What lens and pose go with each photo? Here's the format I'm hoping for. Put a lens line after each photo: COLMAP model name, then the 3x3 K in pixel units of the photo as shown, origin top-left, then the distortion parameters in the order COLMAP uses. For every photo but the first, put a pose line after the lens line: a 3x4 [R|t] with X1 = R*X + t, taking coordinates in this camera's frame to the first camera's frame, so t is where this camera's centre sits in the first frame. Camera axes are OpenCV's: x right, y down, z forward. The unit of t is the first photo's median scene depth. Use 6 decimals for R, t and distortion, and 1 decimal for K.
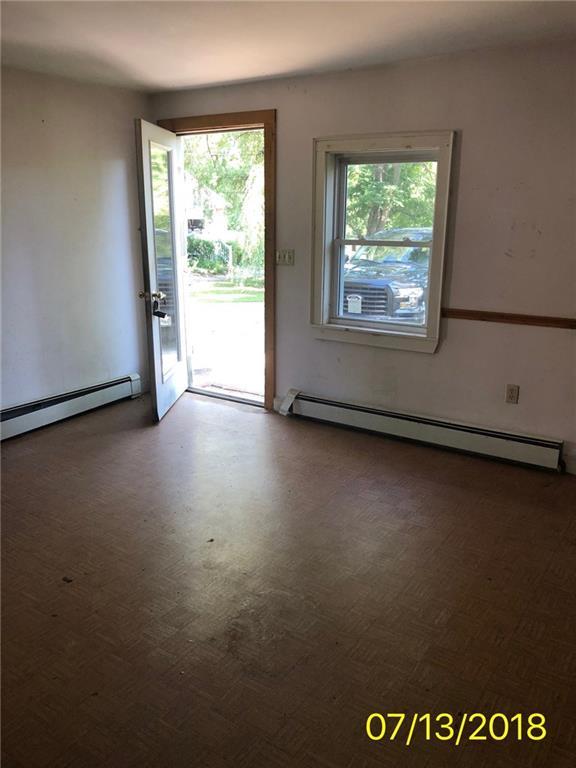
lens RADIAL K [[620.0, 0, 288.0], [0, 620.0, 384.0], [0, 0, 1]] dist [0.008833, -0.004244]
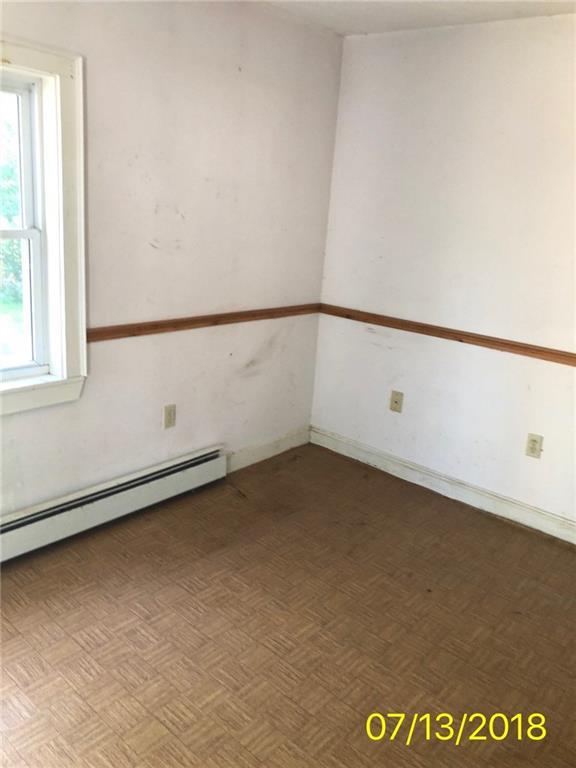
lens RADIAL K [[620.0, 0, 288.0], [0, 620.0, 384.0], [0, 0, 1]] dist [0.008833, -0.004244]
pose [[0.130546, -0.273446, 0.952987, -0.400149], [0.192265, 0.949948, 0.246237, -0.204667], [-0.972621, 0.151081, 0.176586, 0.734079]]
